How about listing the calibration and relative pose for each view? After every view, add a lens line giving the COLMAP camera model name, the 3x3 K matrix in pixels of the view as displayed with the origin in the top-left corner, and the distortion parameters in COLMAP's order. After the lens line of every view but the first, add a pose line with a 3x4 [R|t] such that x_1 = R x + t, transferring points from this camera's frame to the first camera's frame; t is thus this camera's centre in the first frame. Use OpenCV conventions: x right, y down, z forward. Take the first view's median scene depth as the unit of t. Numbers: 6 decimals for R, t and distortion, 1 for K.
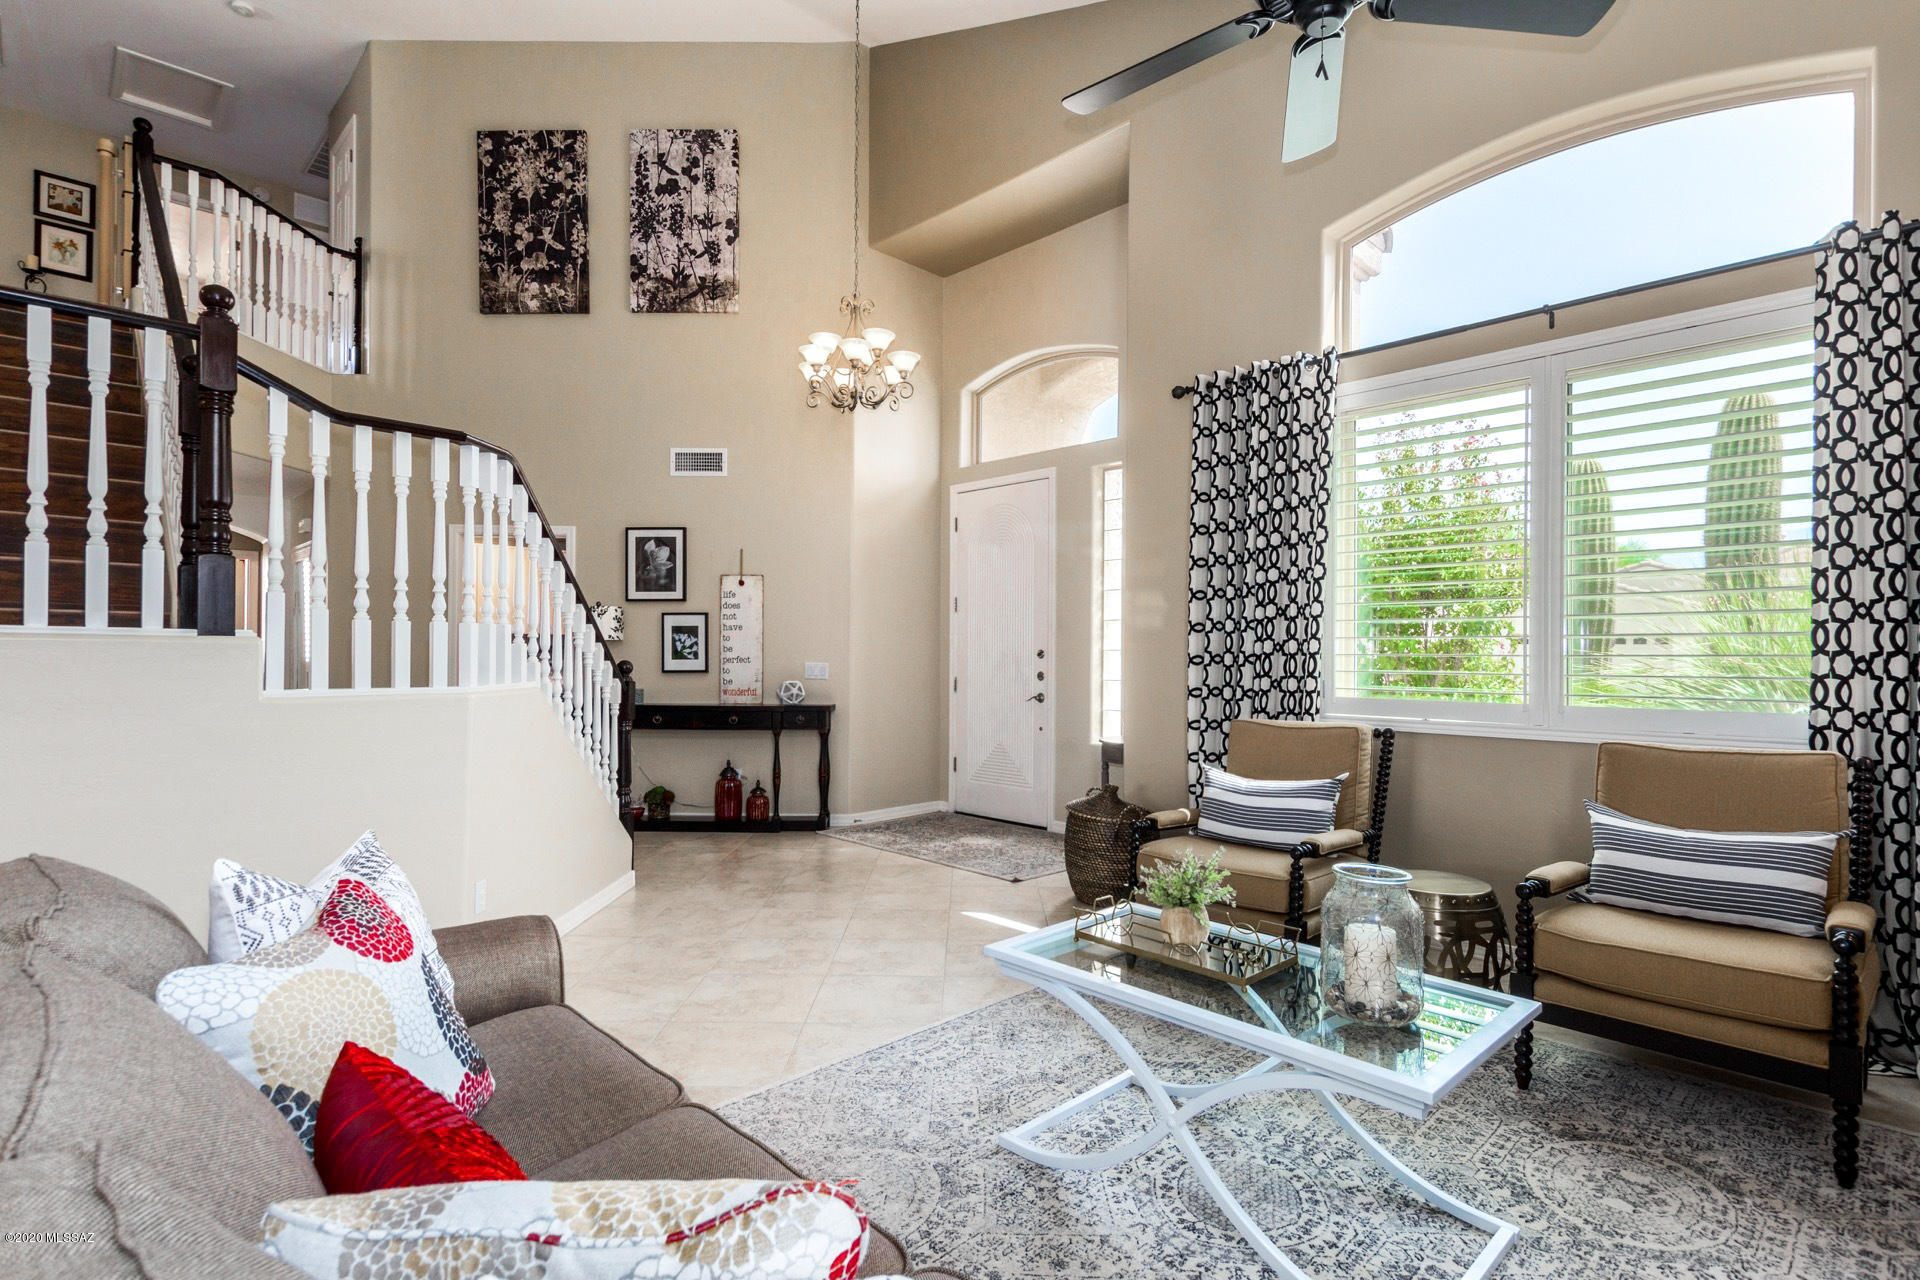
lens RADIAL K [[930.3, 0, 962.7], [0, 930.3, 651.7], [0, 0, 1]] dist [0.014446, -0.005598]
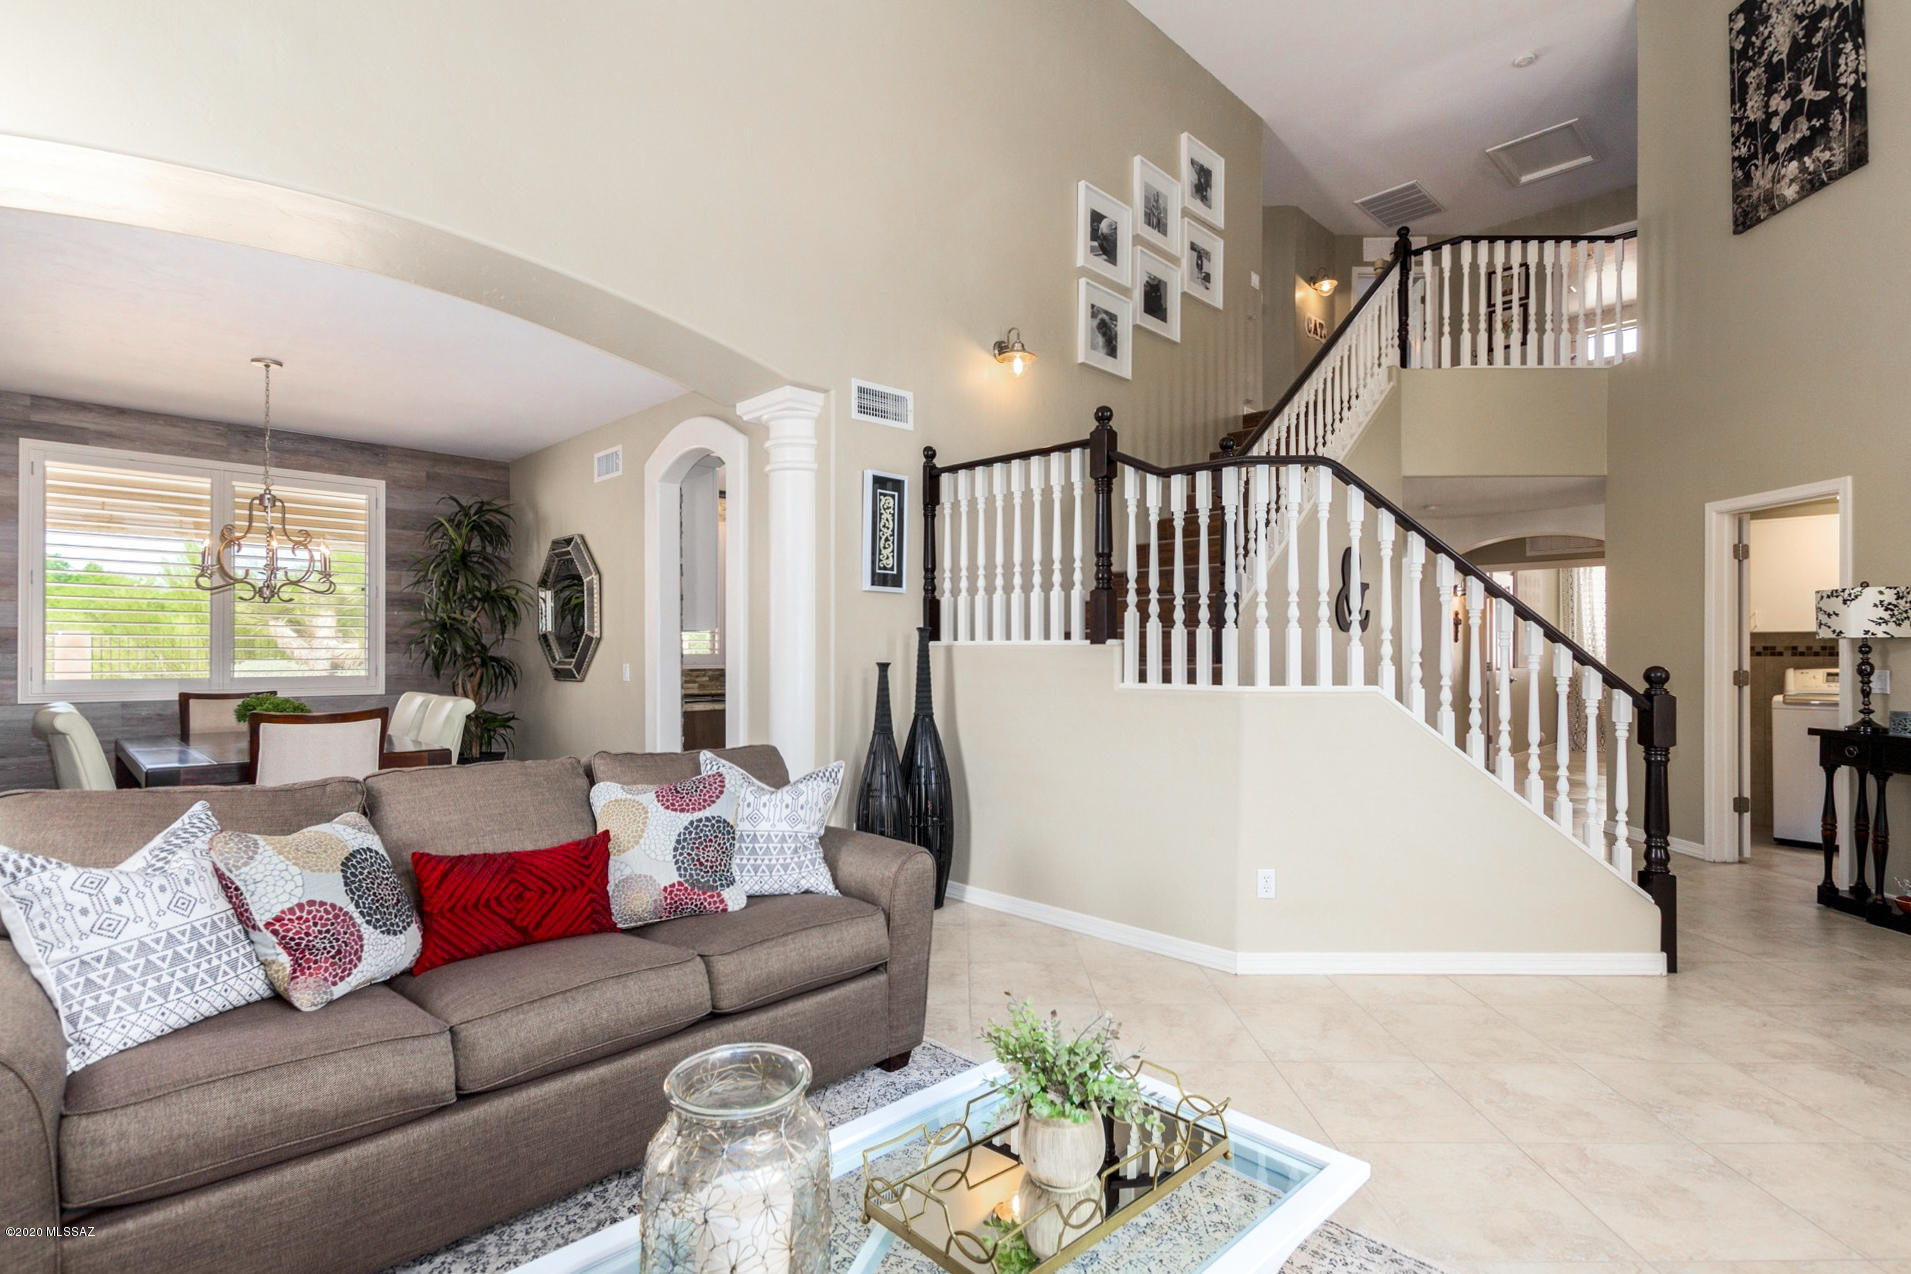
lens RADIAL K [[926.0, 0, 958.2], [0, 926.0, 644.8], [0, 0, 1]] dist [0.014446, -0.005598]
pose [[0.005832, -0.014843, -0.999873, 0.280420], [0.001105, 0.999889, -0.014836, 0.001951], [0.999982, -0.001019, 0.005848, 0.327411]]
